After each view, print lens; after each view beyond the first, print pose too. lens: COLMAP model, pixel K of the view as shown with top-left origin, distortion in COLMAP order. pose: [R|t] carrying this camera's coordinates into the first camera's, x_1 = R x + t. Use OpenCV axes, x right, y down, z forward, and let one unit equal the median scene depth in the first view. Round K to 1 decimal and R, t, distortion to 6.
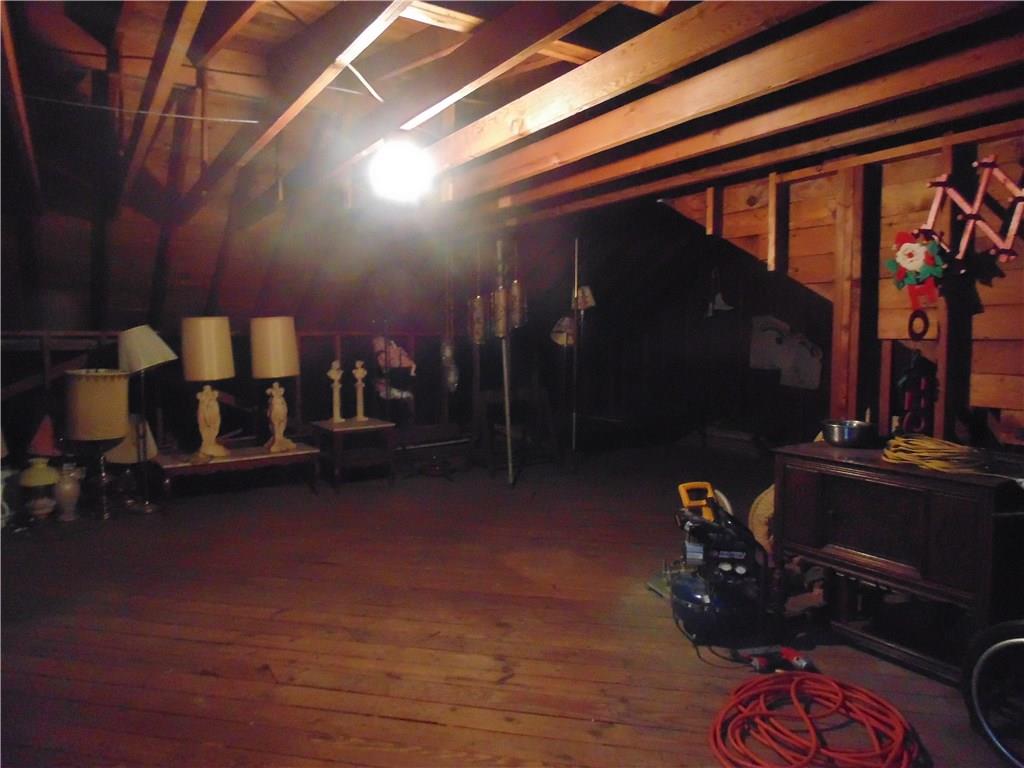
lens RADIAL K [[684.1, 0, 514.3], [0, 684.1, 382.2], [0, 0, 1]] dist [-0.000534, -0.001191]
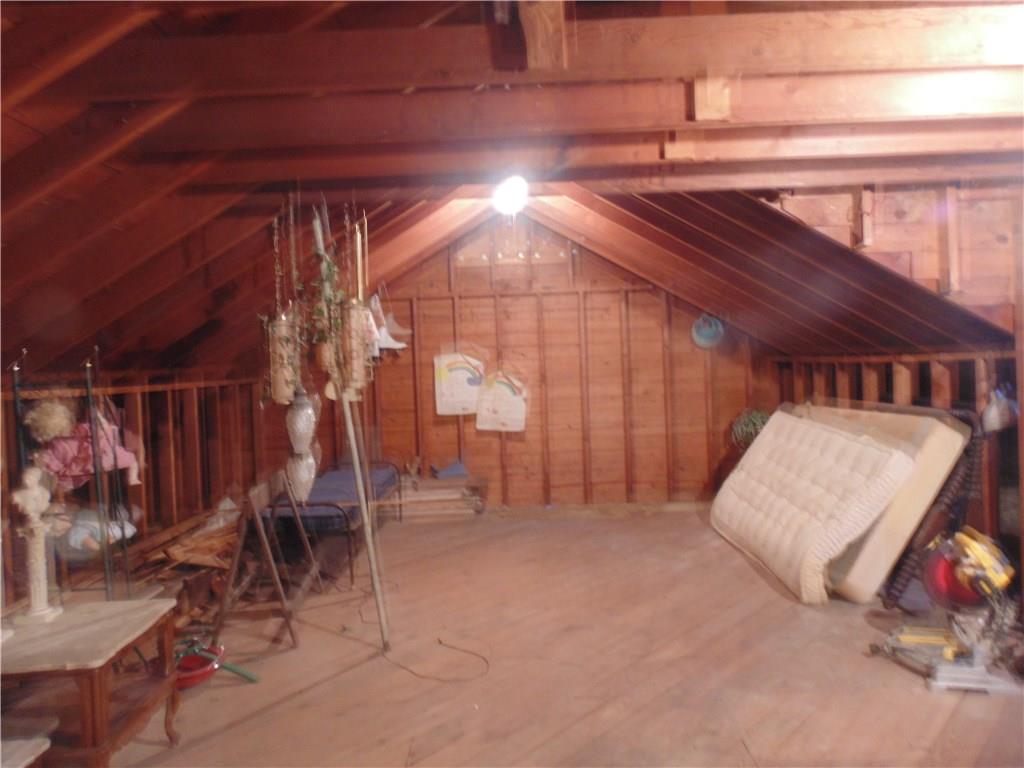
lens RADIAL K [[684.1, 0, 512.2], [0, 684.1, 382.3], [0, 0, 1]] dist [-0.000534, -0.001191]
pose [[0.525743, -0.039915, 0.849707, -0.398015], [0.101521, 0.994703, -0.016088, -0.044468], [-0.844564, 0.094721, 0.527010, 0.546130]]
